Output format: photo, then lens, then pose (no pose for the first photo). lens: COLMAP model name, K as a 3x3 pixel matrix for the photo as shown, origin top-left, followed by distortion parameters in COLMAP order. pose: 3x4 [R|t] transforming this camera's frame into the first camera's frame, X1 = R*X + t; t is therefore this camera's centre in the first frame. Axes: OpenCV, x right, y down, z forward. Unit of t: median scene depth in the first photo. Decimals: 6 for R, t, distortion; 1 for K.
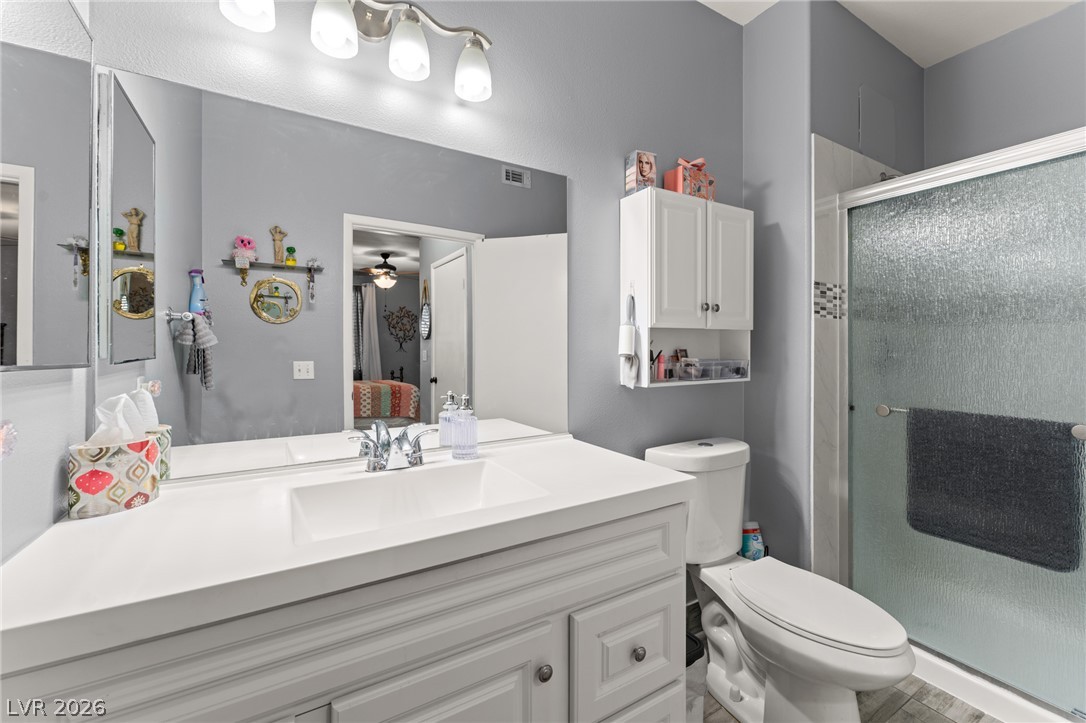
lens RADIAL K [[435.9, 0, 541.4], [0, 435.9, 349.3], [0, 0, 1]] dist [-0.002623, -0.000070]
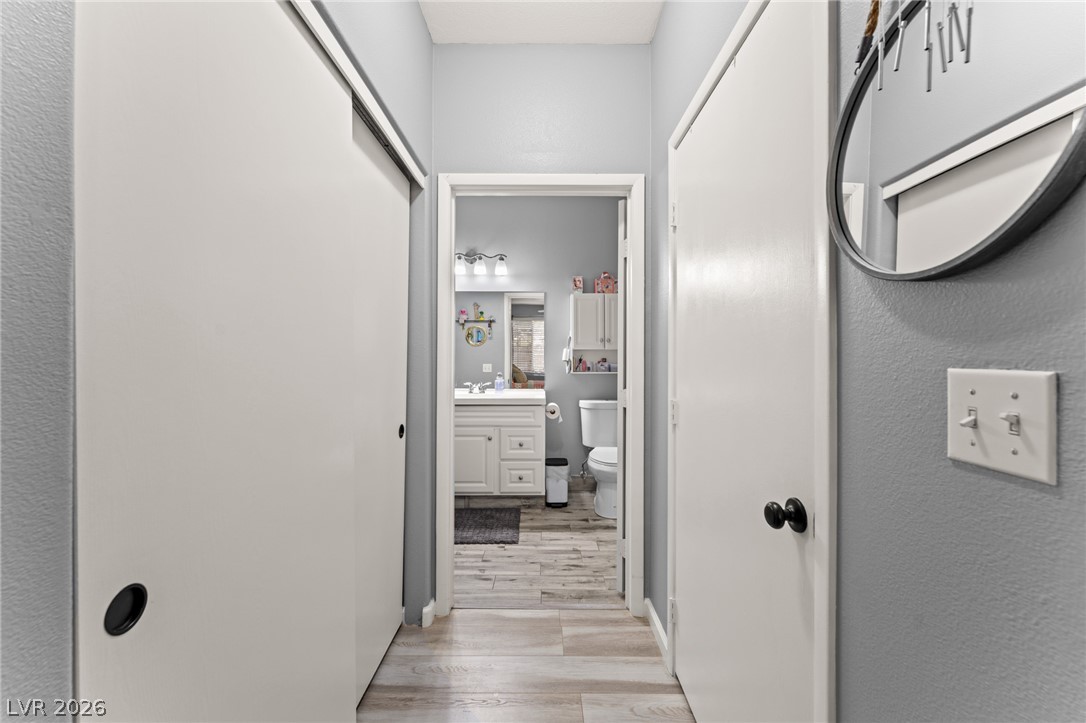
lens RADIAL K [[435.9, 0, 543.2], [0, 435.9, 358.4], [0, 0, 1]] dist [-0.002623, -0.000070]
pose [[0.859615, 0.007168, -0.510891, 1.235260], [-0.011915, 0.999911, -0.006018, 0.015851], [0.510803, 0.011260, 0.859624, -1.098823]]
